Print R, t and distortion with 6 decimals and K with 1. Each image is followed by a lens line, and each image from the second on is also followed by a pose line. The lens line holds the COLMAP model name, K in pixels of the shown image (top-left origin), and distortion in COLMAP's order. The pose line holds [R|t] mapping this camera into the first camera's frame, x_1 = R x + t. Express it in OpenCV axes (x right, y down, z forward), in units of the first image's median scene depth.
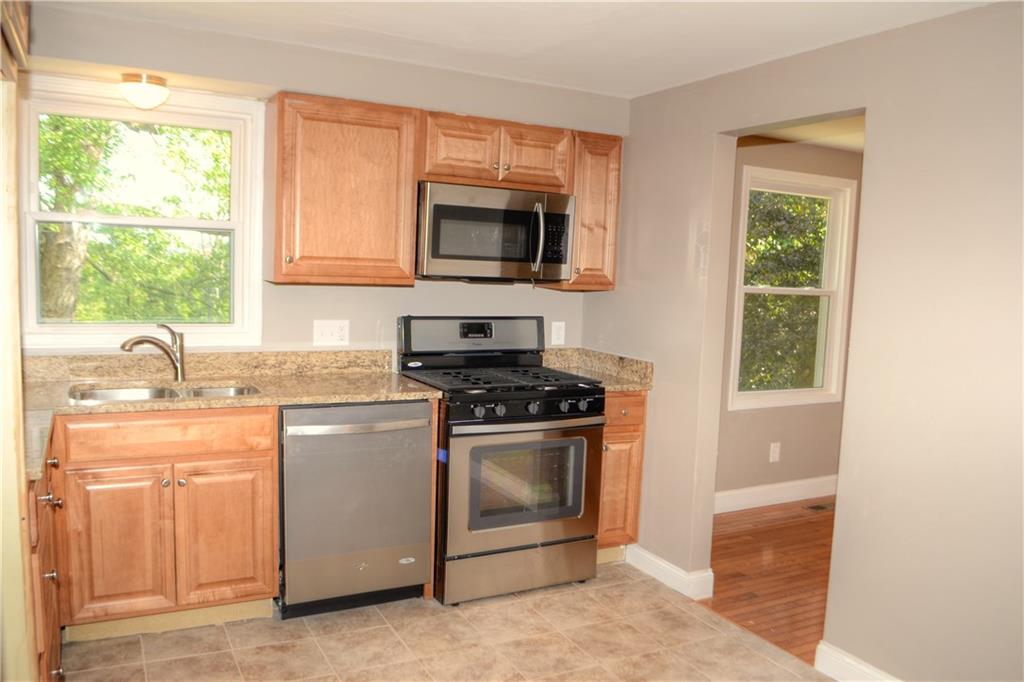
lens RADIAL K [[825.4, 0, 513.6], [0, 825.4, 352.3], [0, 0, 1]] dist [-0.070934, -0.000014]
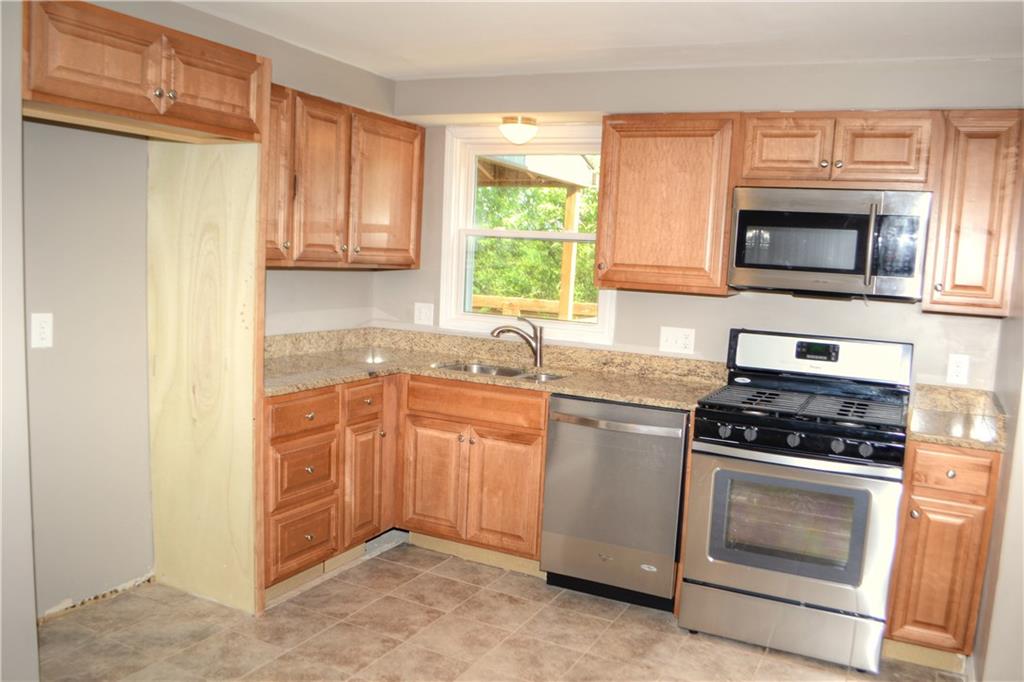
lens RADIAL K [[815.0, 0, 534.1], [0, 815.0, 355.5], [0, 0, 1]] dist [-0.080399, 0.006391]
pose [[0.581993, 0.087535, -0.808469, 0.547971], [-0.114746, 0.993082, 0.024922, -0.010362], [0.805058, 0.078264, 0.588011, 0.284454]]
